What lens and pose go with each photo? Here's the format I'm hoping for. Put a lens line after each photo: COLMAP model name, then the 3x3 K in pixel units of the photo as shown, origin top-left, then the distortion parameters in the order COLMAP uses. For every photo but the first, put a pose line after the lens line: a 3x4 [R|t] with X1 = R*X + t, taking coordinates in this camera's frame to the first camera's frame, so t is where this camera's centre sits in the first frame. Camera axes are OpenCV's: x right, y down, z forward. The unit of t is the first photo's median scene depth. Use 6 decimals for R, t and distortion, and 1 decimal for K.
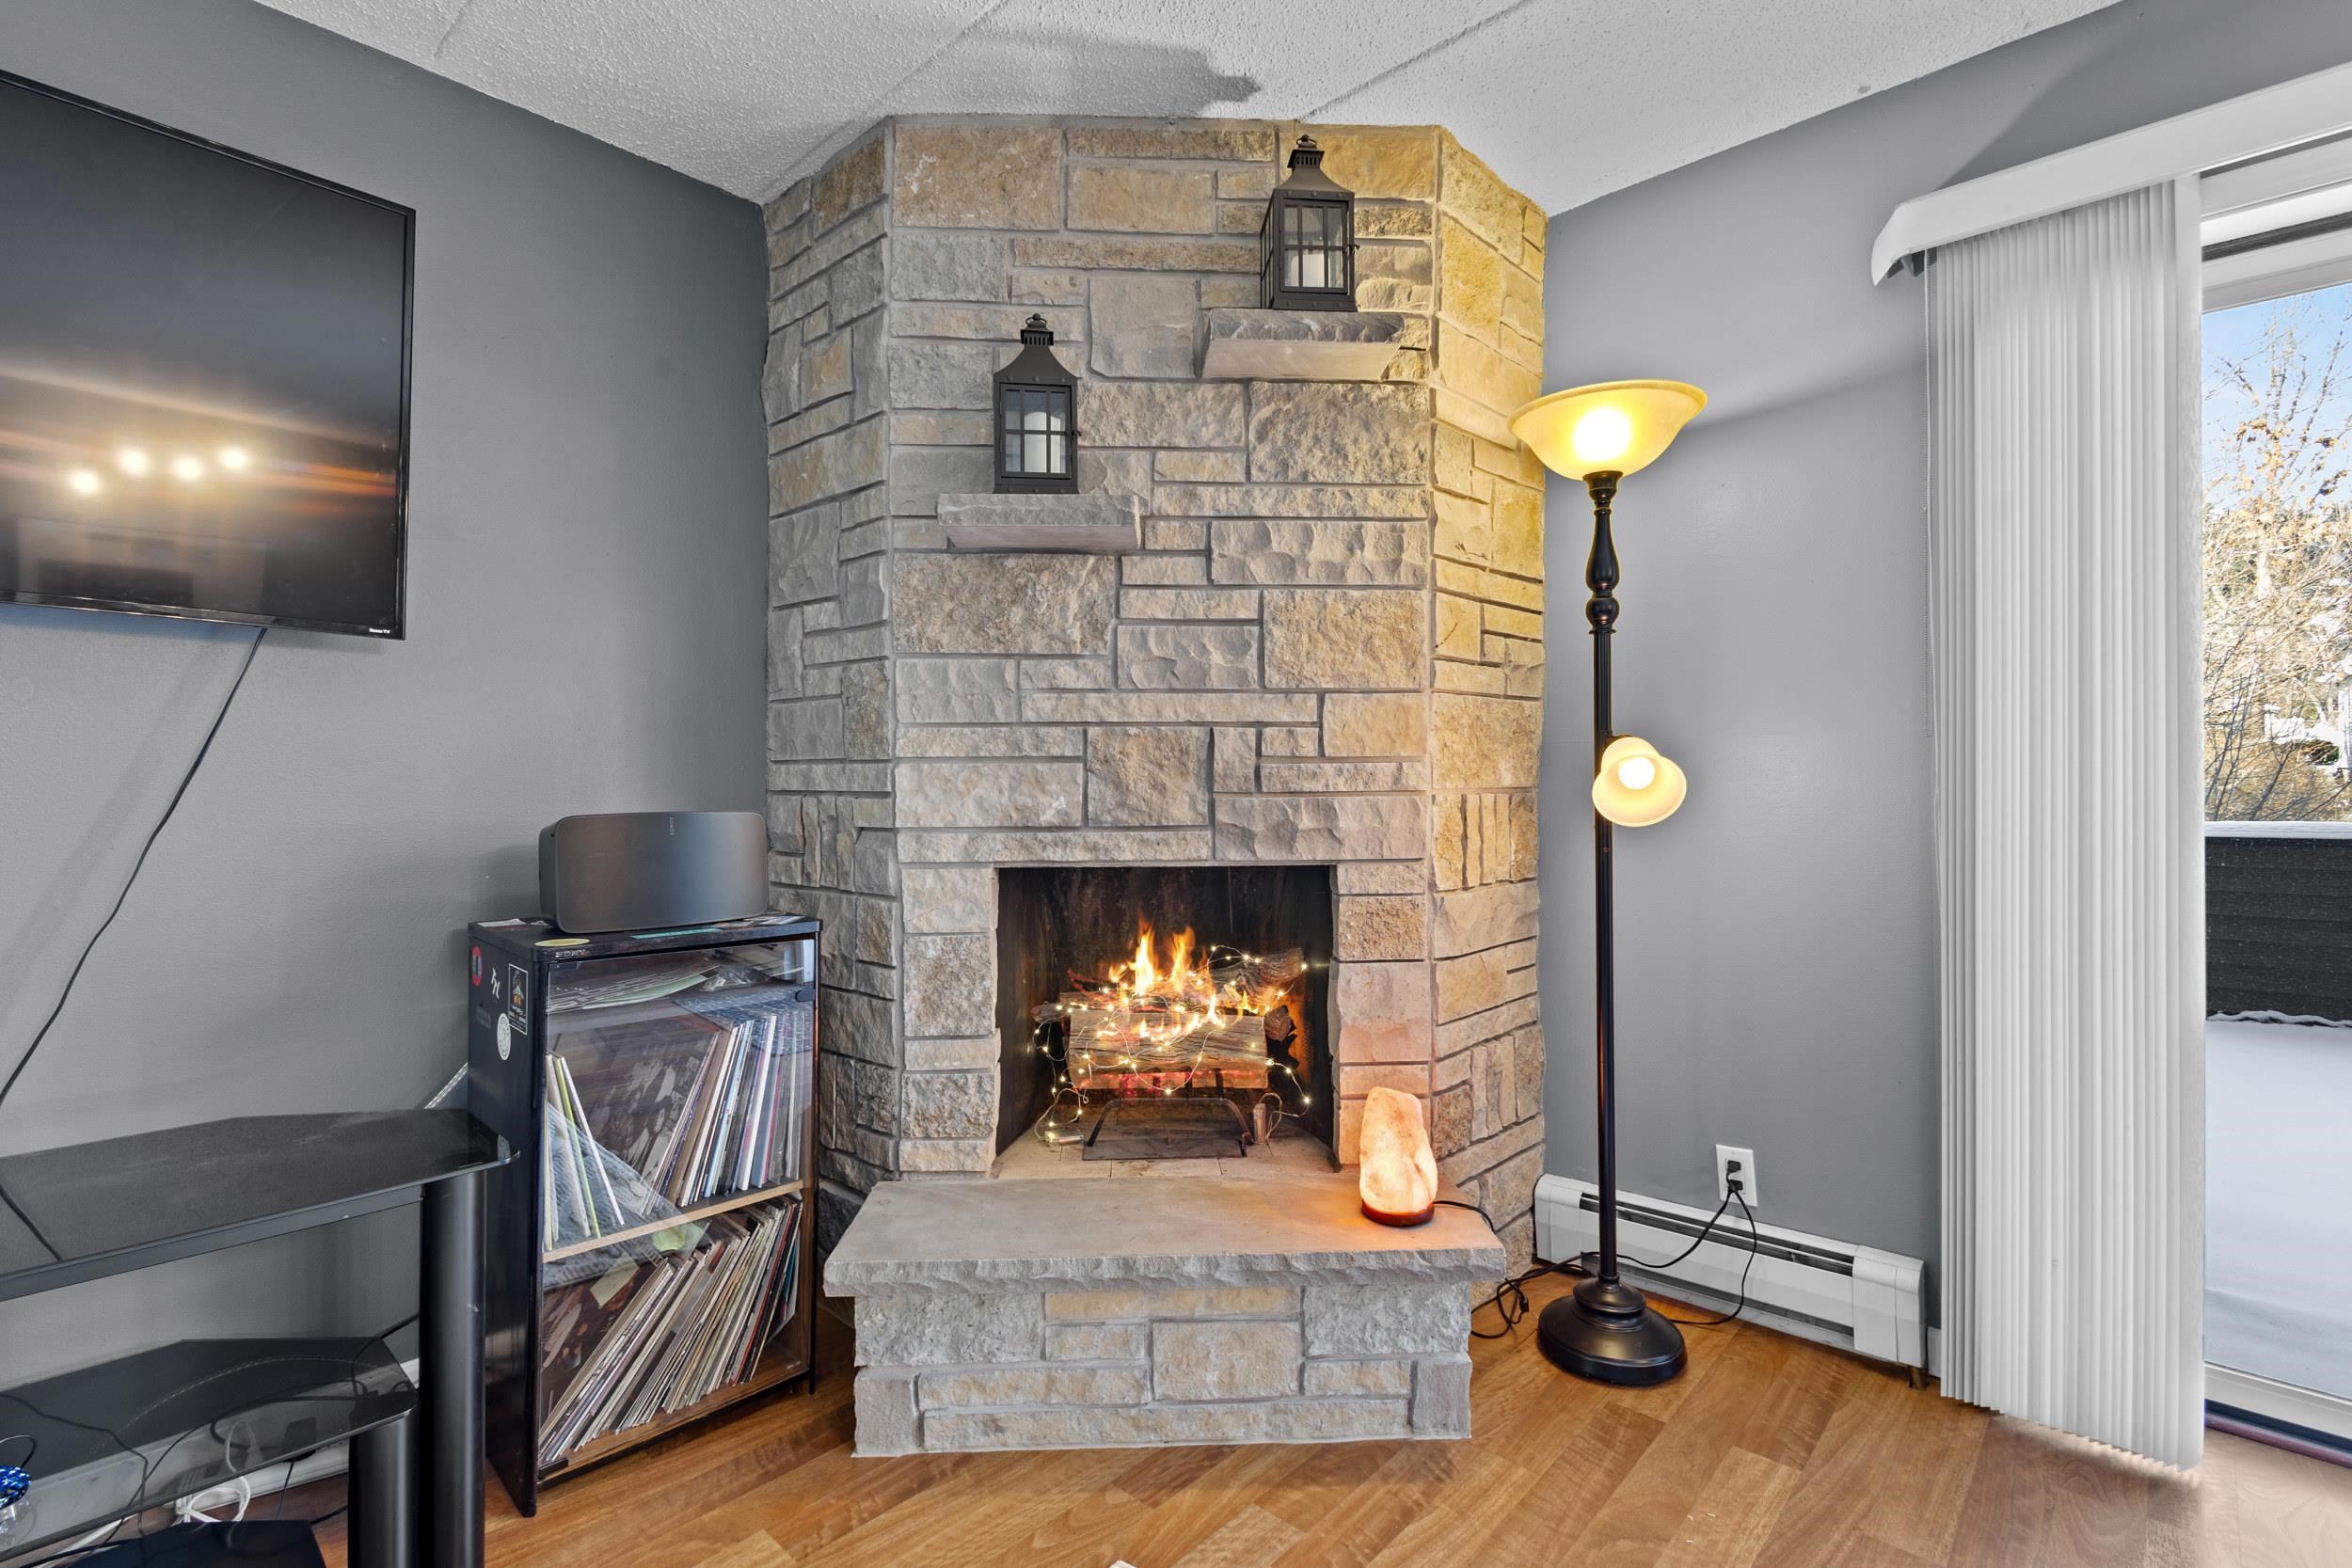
lens RADIAL K [[1076.7, 0, 1175.1], [0, 1076.7, 781.2], [0, 0, 1]] dist [0.010526, -0.003485]
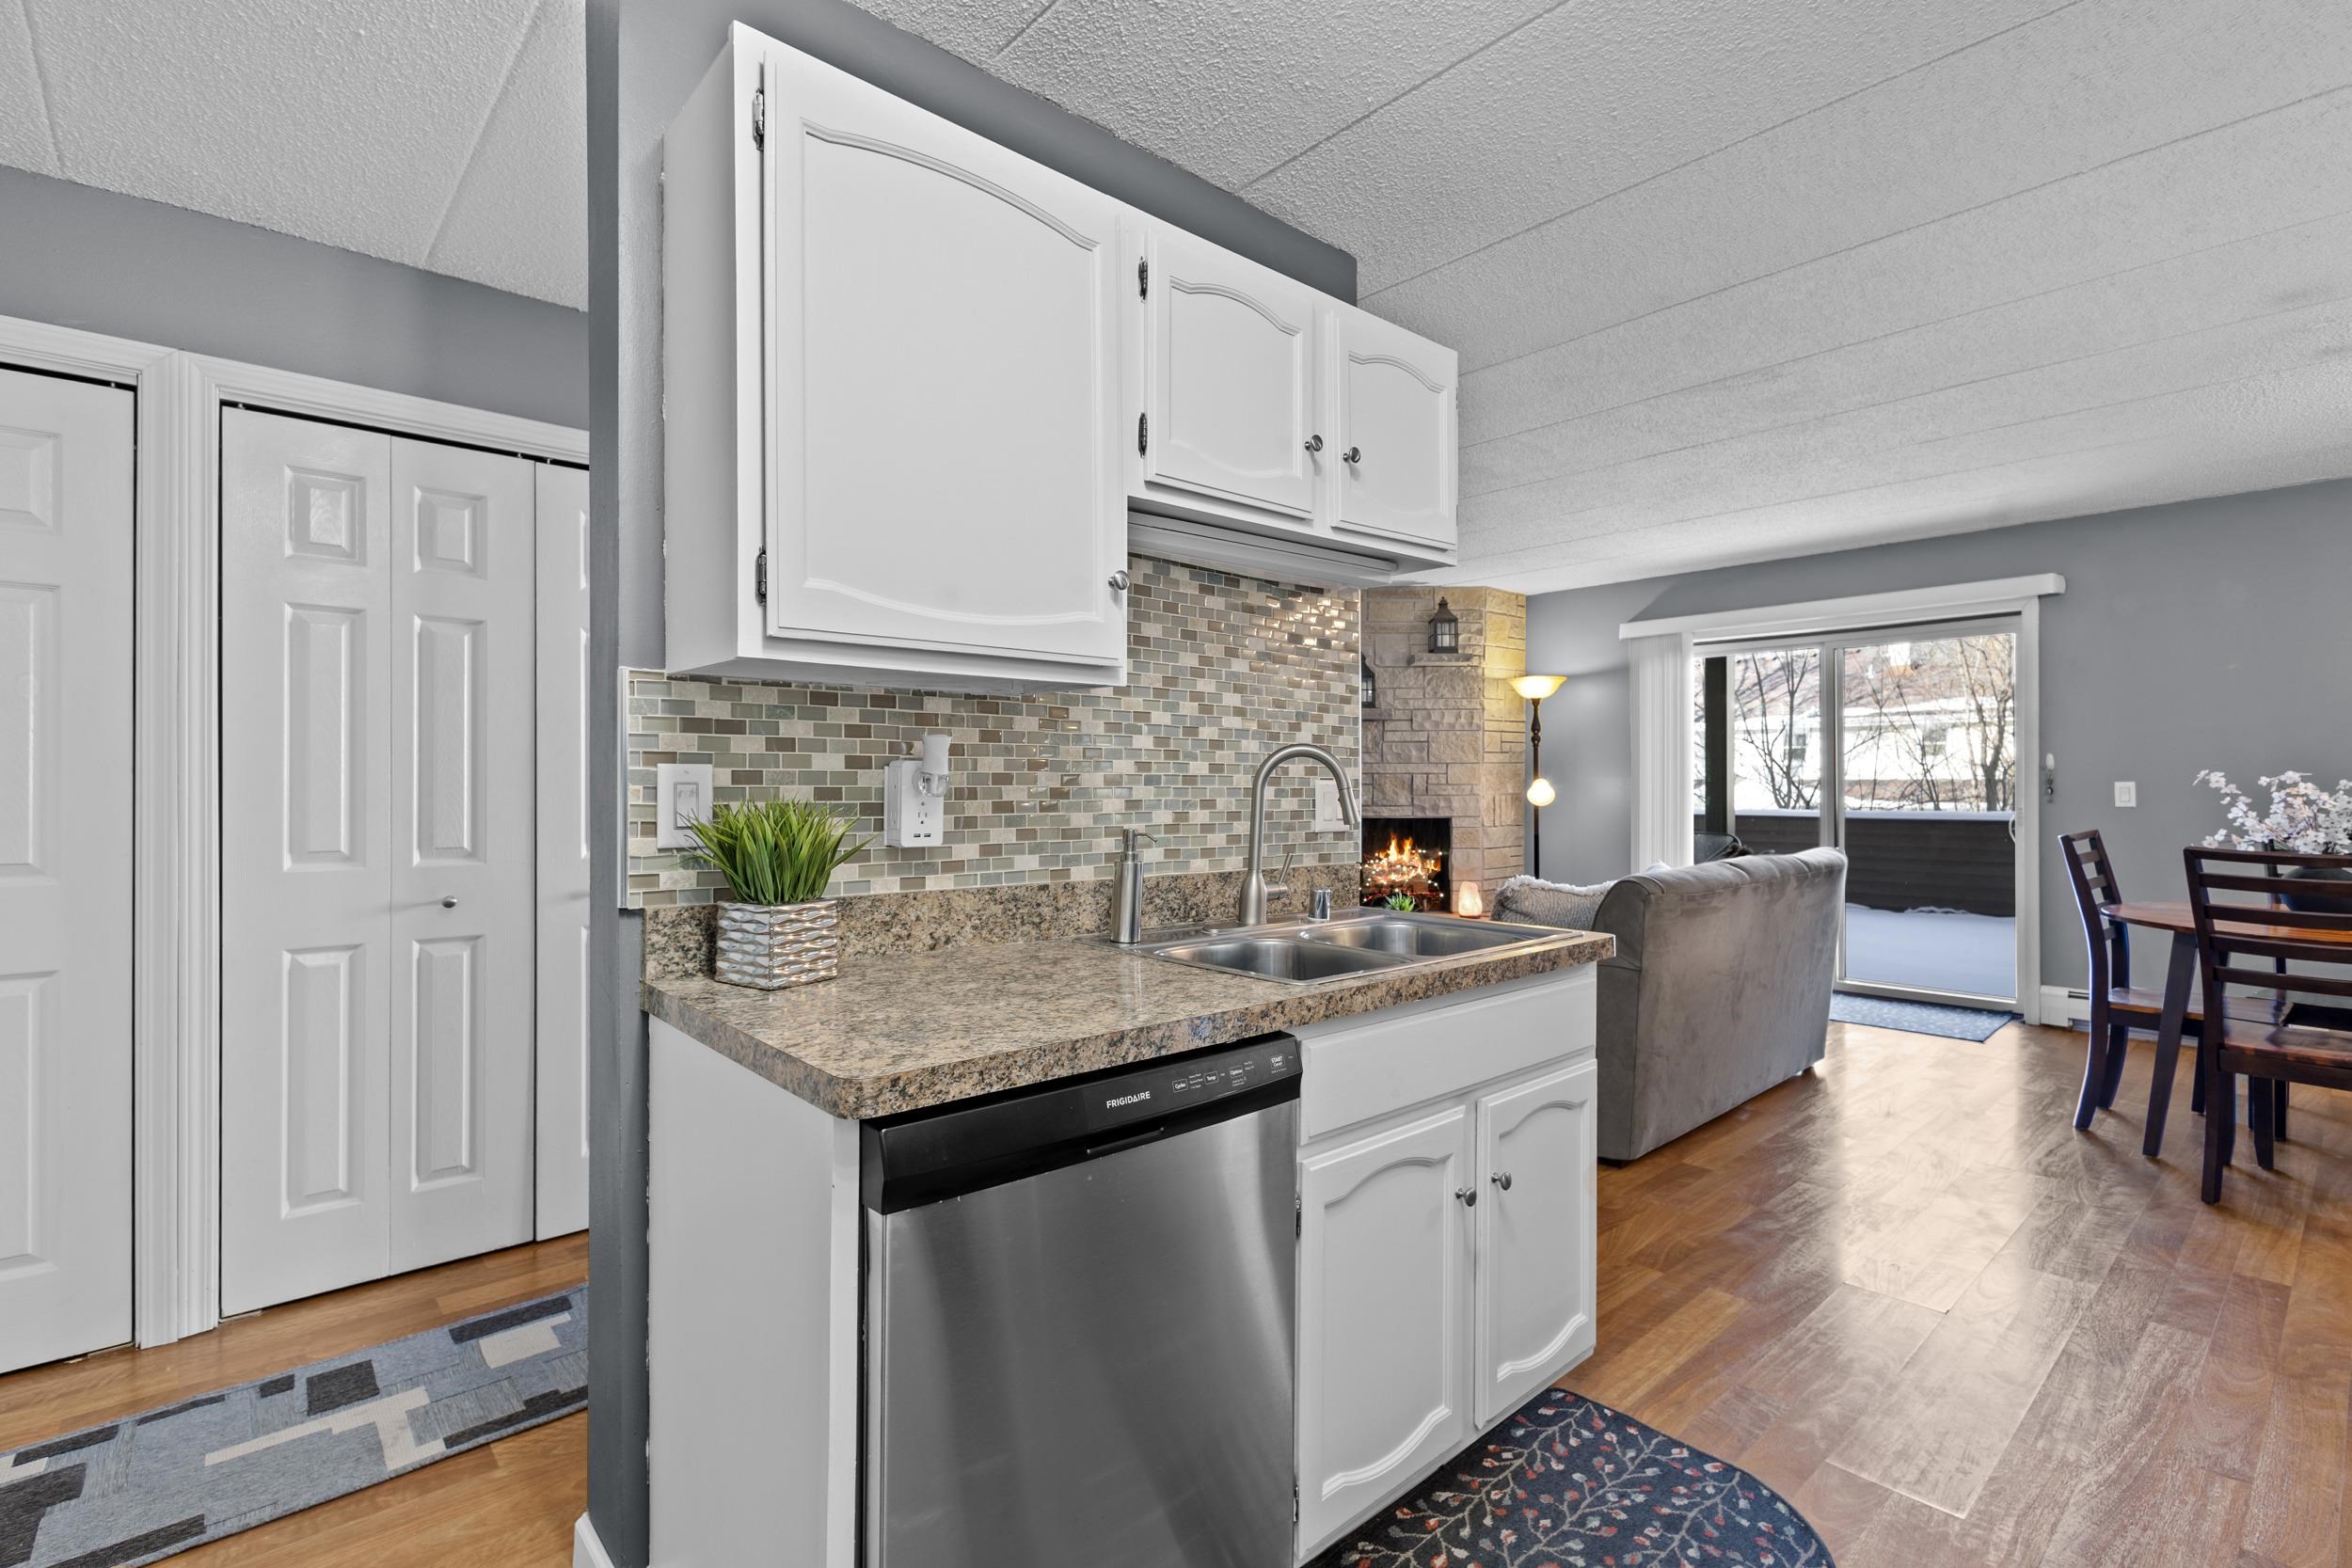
lens RADIAL K [[1076.7, 0, 1177.3], [0, 1076.7, 780.3], [0, 0, 1]] dist [0.010526, -0.003485]
pose [[0.995691, 0.003701, -0.092656, -0.367319], [-0.003635, 0.999993, 0.000881, -0.033167], [0.092658, -0.000541, 0.995698, -2.269423]]
